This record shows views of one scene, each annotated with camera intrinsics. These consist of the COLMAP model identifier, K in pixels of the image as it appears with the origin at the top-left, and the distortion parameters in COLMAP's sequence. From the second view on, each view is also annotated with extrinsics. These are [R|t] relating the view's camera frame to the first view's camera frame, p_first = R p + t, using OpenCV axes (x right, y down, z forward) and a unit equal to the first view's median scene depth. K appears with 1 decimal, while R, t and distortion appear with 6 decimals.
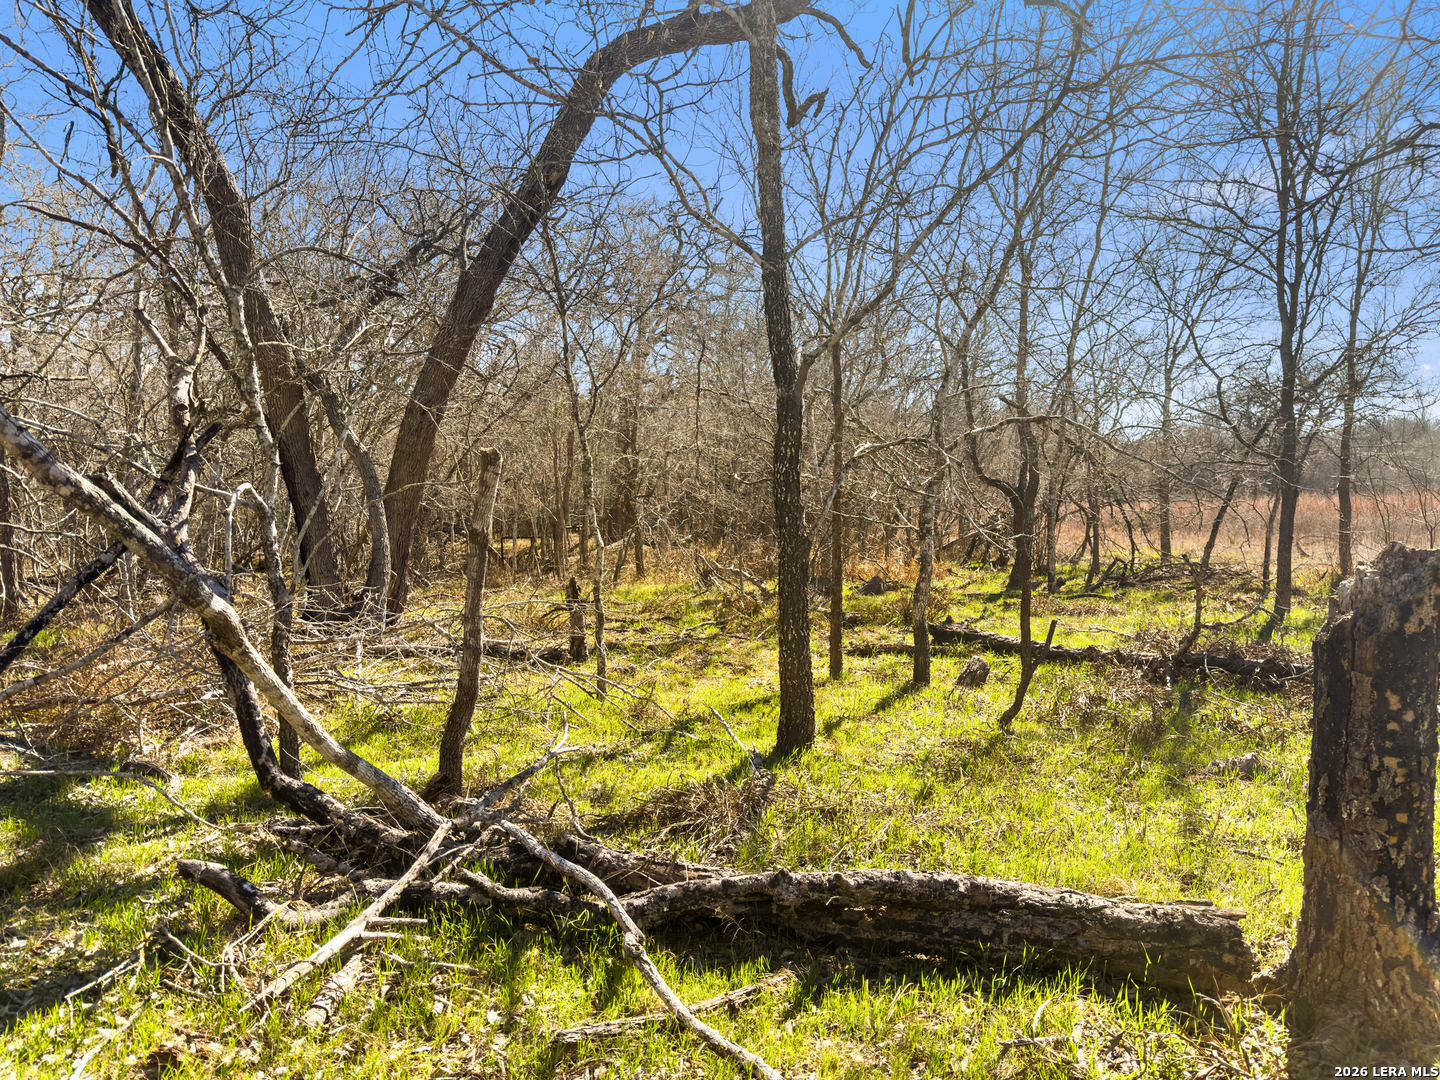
lens RADIAL K [[1020.5, 0, 721.0], [0, 1020.5, 535.6], [0, 0, 1]] dist [-0.029122, 0.030383]
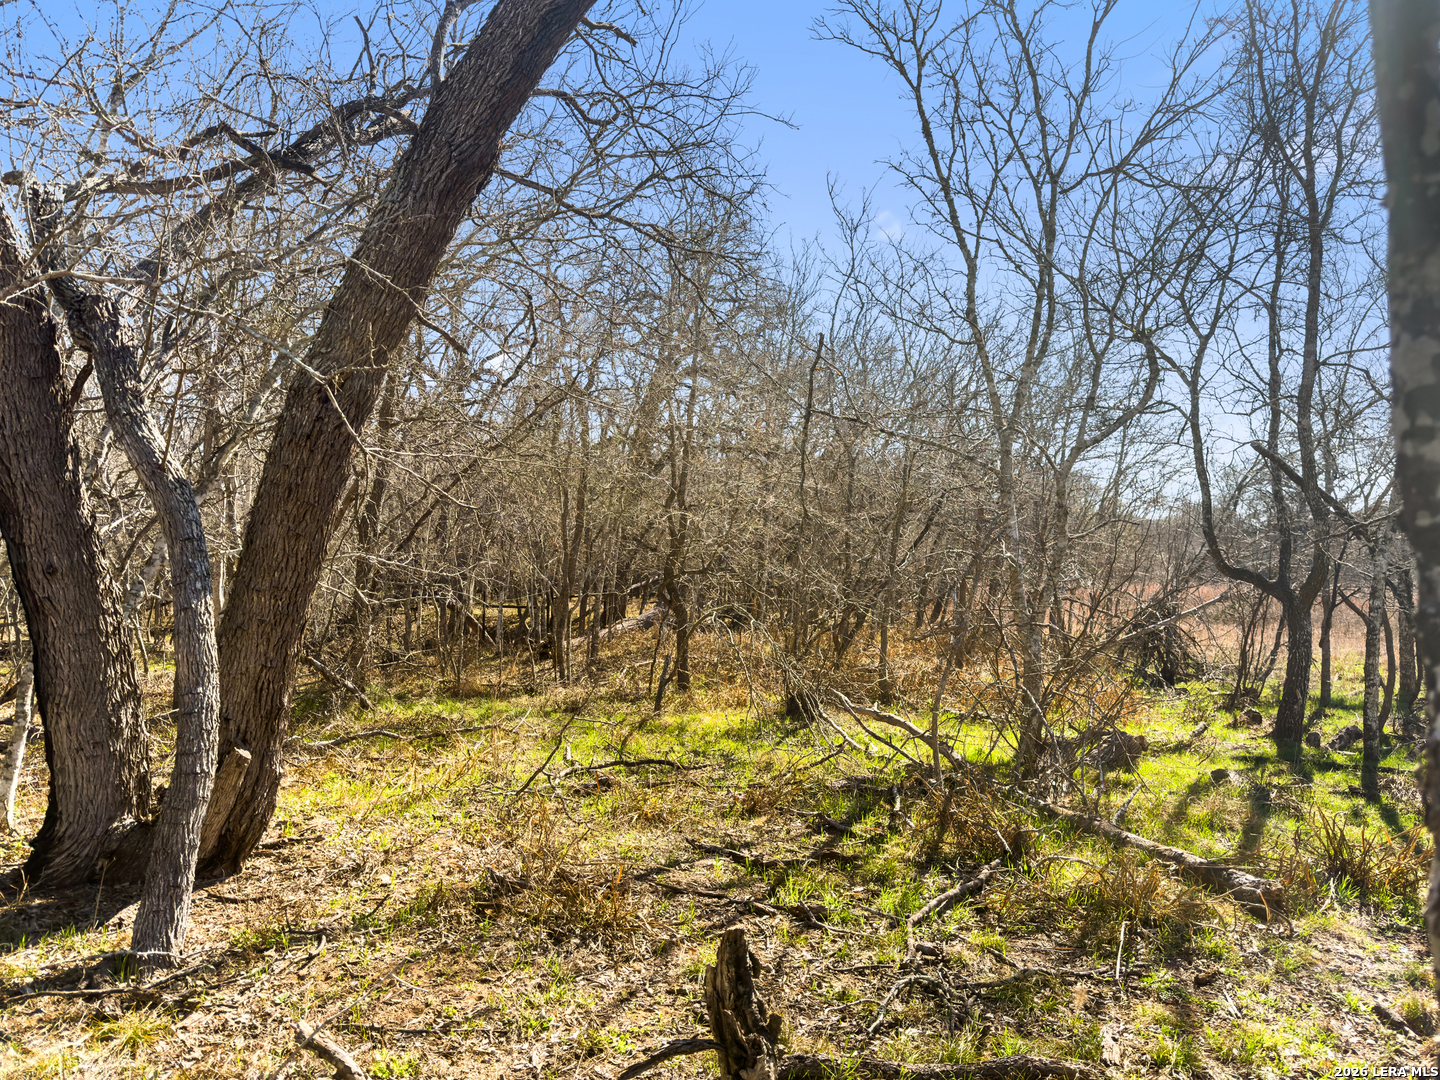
lens RADIAL K [[1020.5, 0, 713.3], [0, 1020.5, 540.1], [0, 0, 1]] dist [-0.029122, 0.030383]
pose [[0.999175, 0.039899, 0.007518, -0.103489], [-0.039448, 0.997827, -0.052774, -0.035616], [-0.009607, 0.052434, 0.998578, 0.467560]]
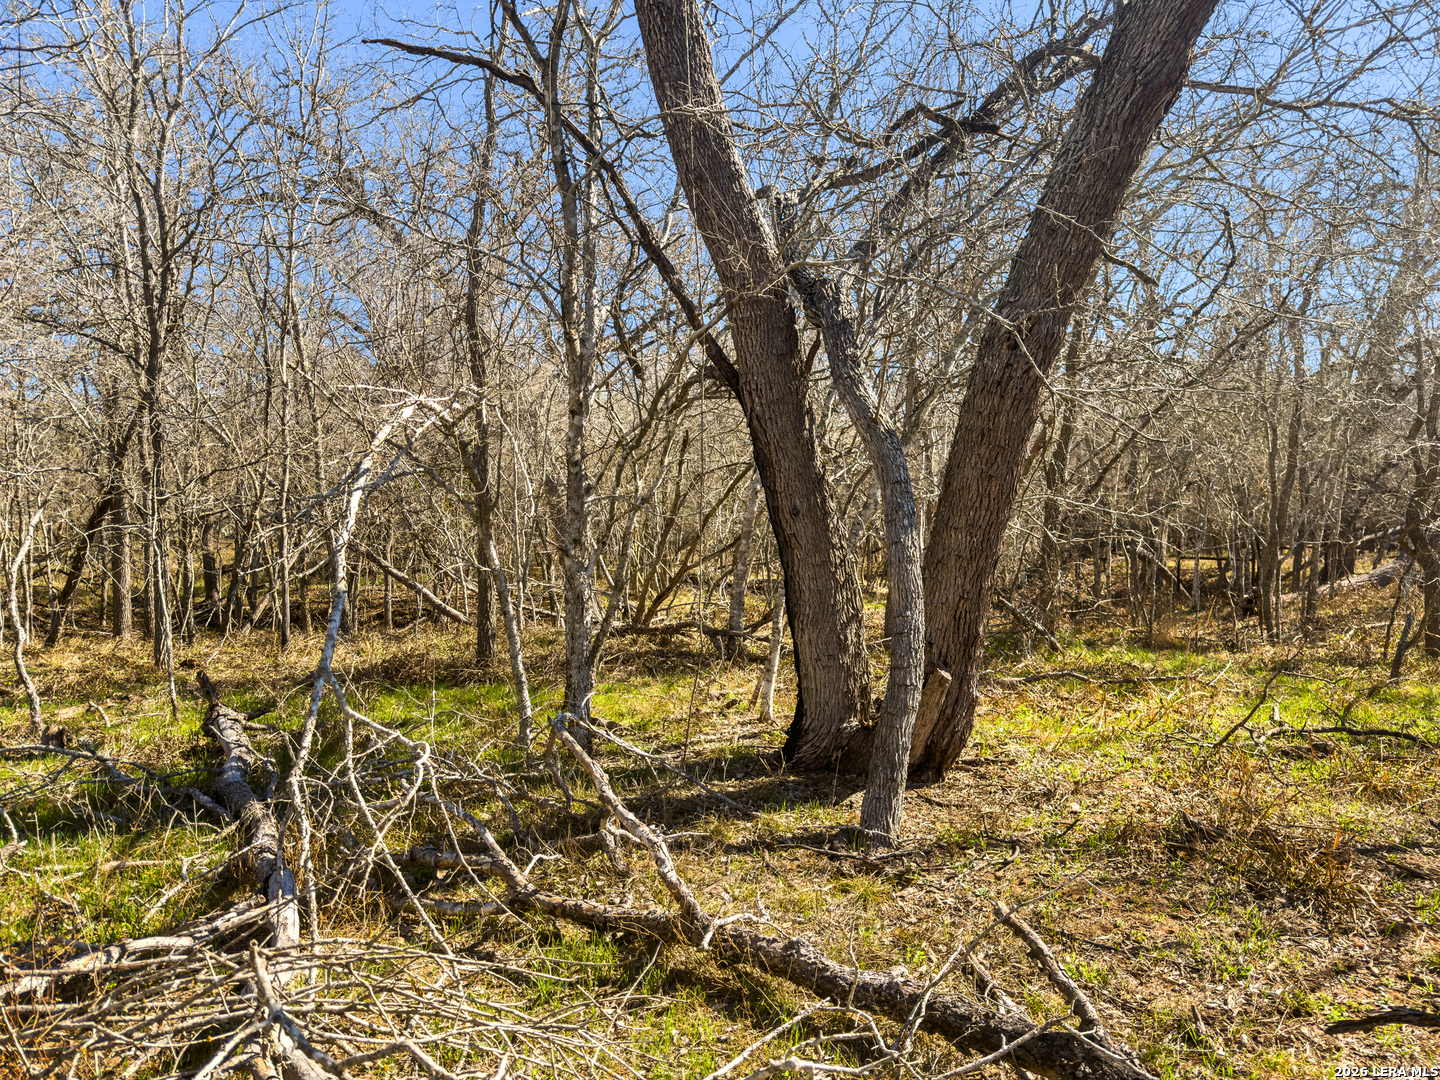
lens RADIAL K [[1020.5, 0, 718.1], [0, 1020.5, 539.1], [0, 0, 1]] dist [-0.029122, 0.030383]
pose [[0.802440, 0.045256, -0.595015, -0.099811], [-0.040992, 0.998945, 0.020696, -0.030400], [0.595324, 0.007784, 0.803448, 0.456222]]
